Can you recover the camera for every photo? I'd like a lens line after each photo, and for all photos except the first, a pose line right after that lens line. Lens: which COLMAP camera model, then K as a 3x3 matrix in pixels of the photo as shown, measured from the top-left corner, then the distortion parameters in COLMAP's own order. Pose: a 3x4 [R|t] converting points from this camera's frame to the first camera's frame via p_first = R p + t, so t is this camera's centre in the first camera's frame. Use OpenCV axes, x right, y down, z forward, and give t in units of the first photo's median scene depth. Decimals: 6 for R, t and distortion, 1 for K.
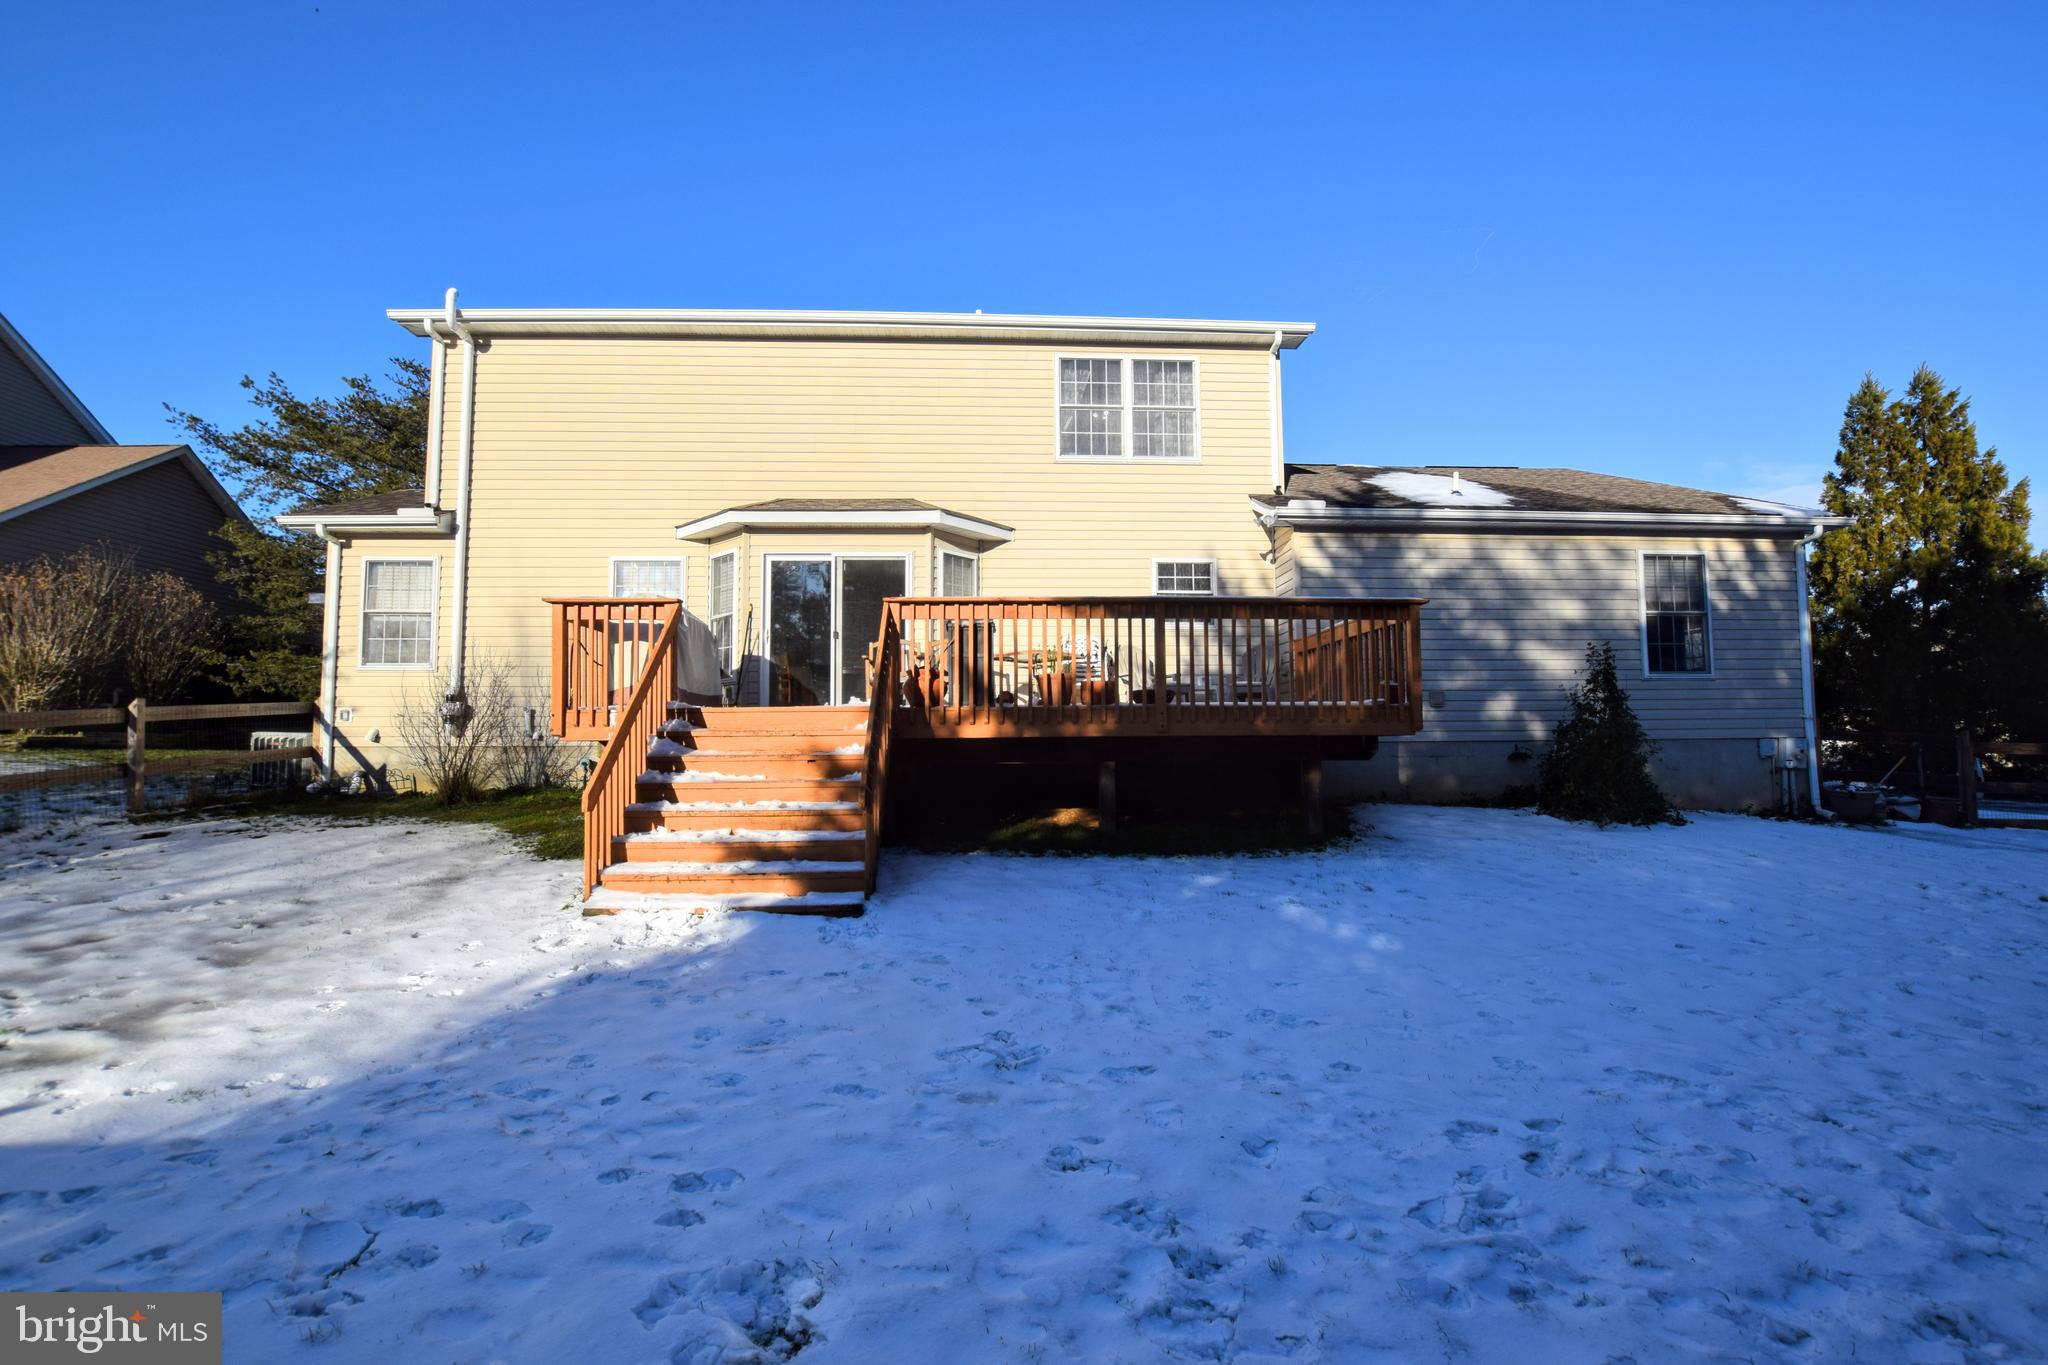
lens RADIAL K [[890.6, 0, 1003.9], [0, 890.6, 692.3], [0, 0, 1]] dist [-0.019479, -0.000917]
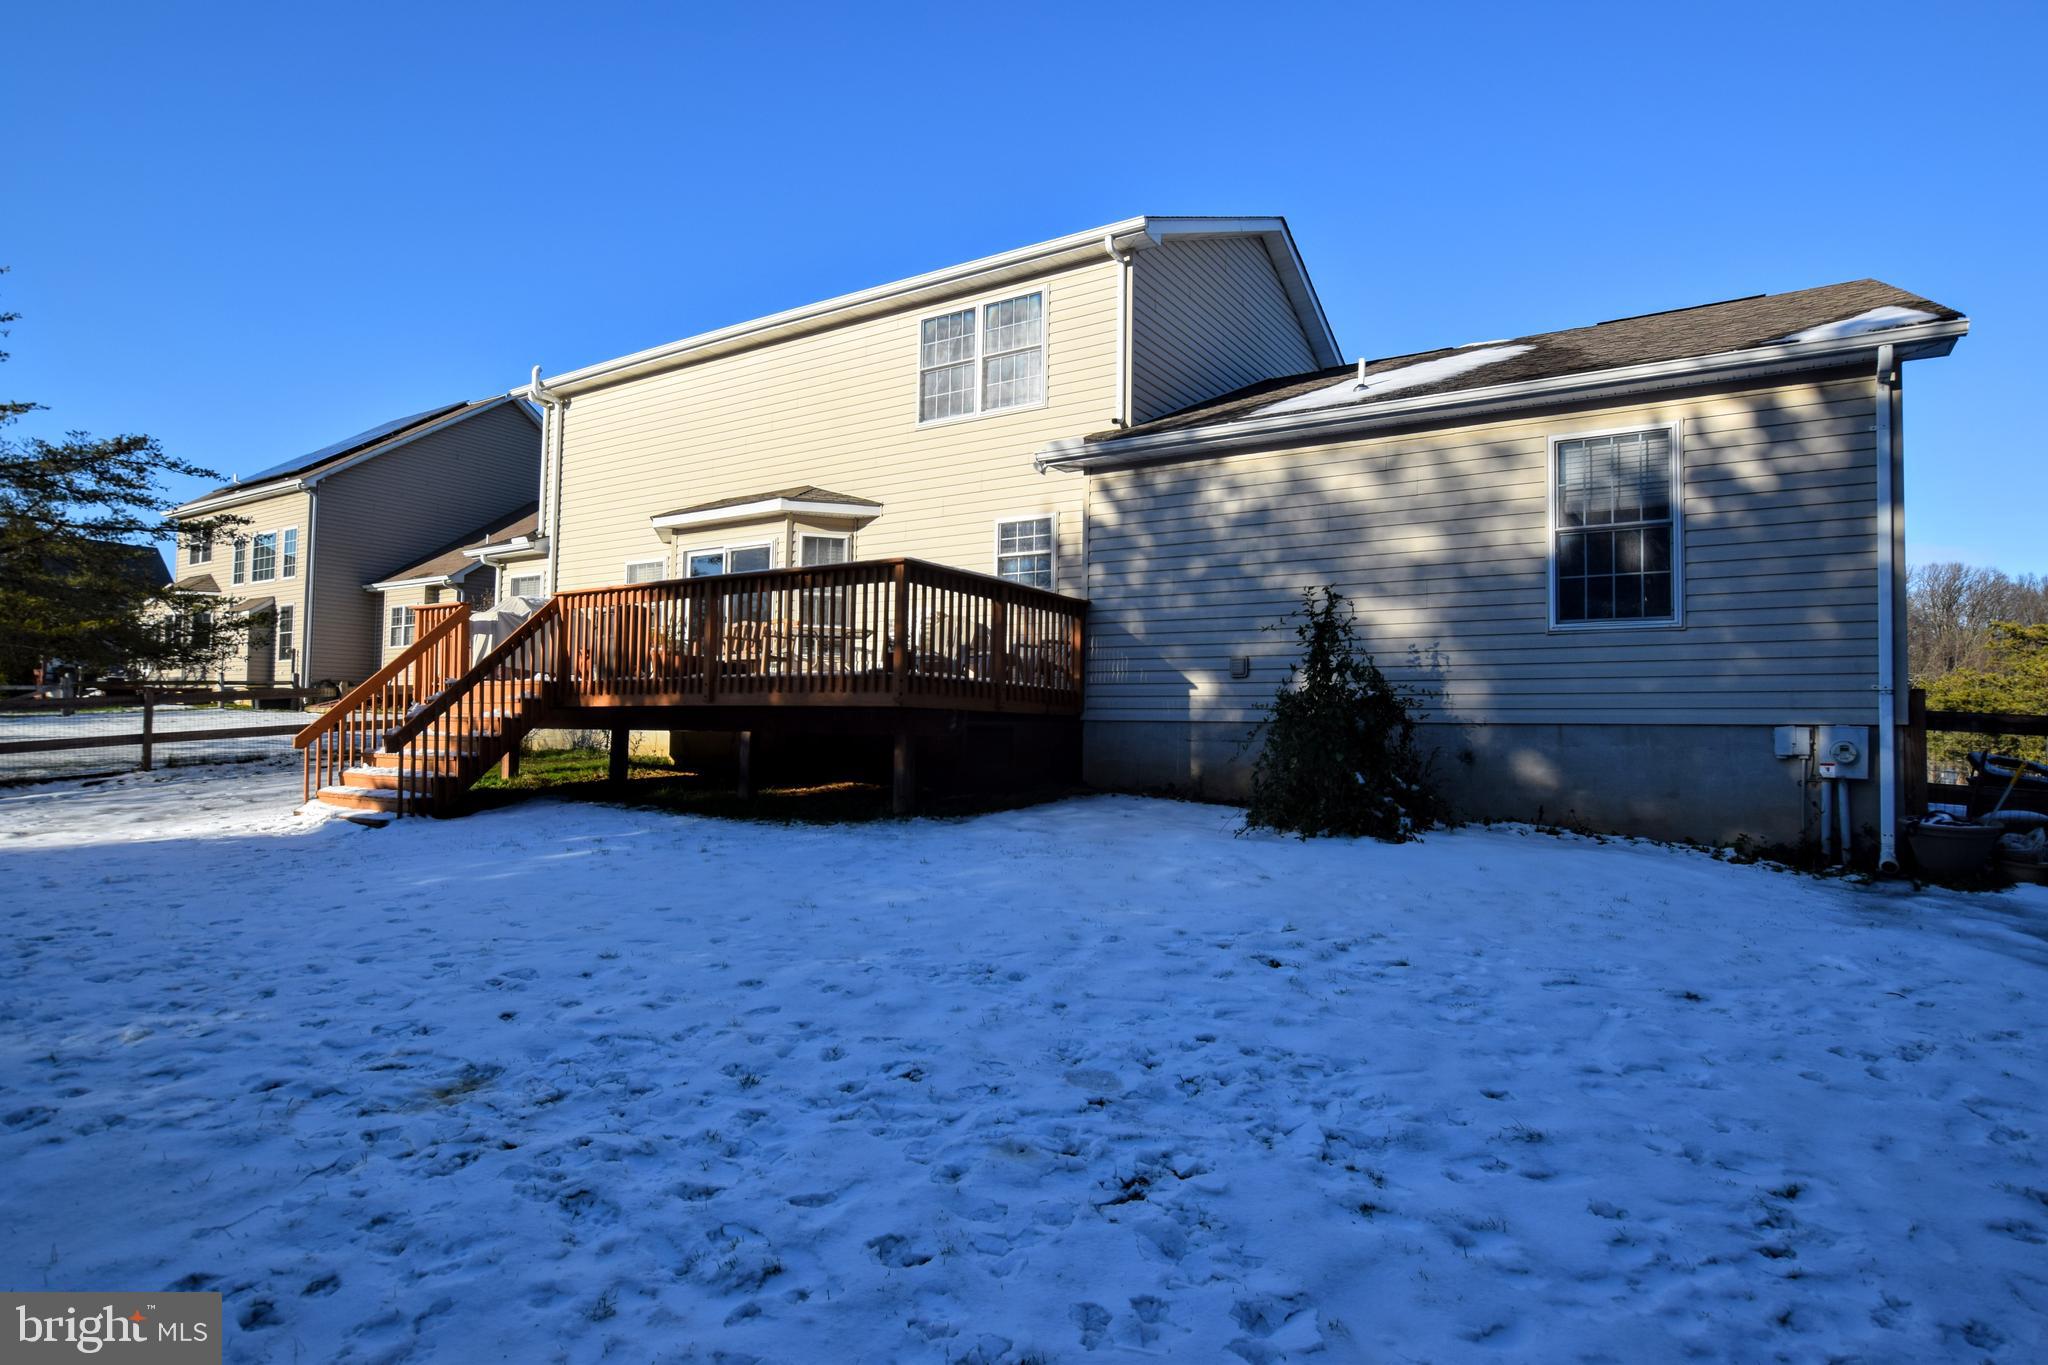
lens RADIAL K [[1167.5, 0, 1027.1], [0, 1167.5, 673.2], [0, 0, 1]] dist [-0.012614, 0.001924]
pose [[0.790199, -0.013257, -0.612707, 0.944290], [0.016372, 0.999866, -0.000520, 0.008904], [0.612632, -0.009621, 0.790310, 0.069549]]
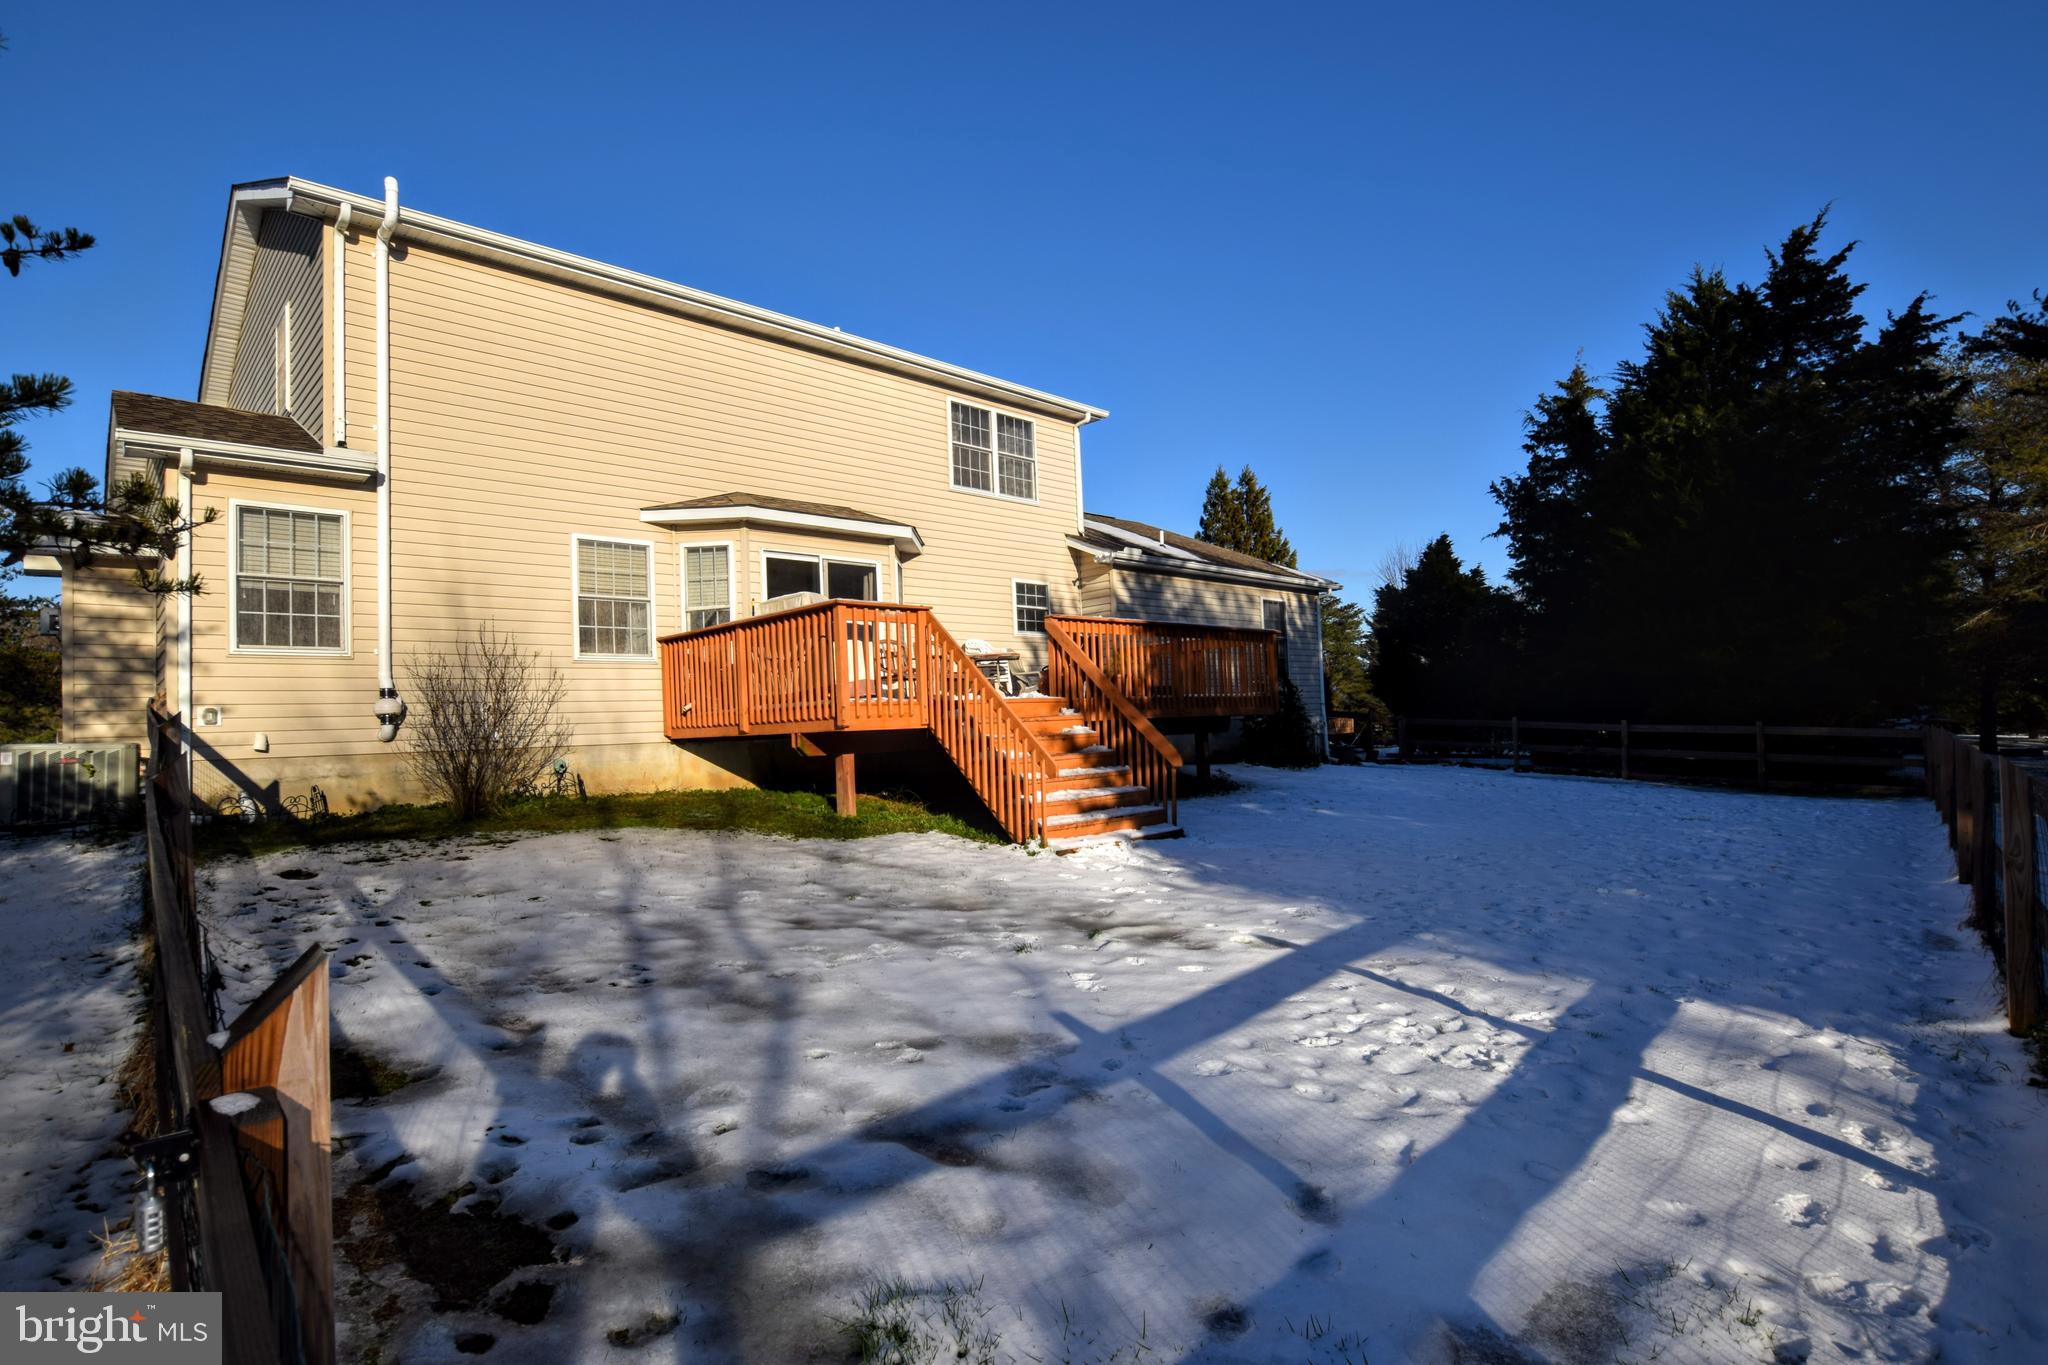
lens RADIAL K [[991.8, 0, 1026.2], [0, 991.8, 674.0], [0, 0, 1]] dist [-0.002280, -0.000159]
pose [[0.755541, 0.012084, 0.654990, -0.727549], [-0.003387, 0.999889, -0.014540, 0.000678], [-0.655093, 0.008767, 0.755497, -0.046747]]
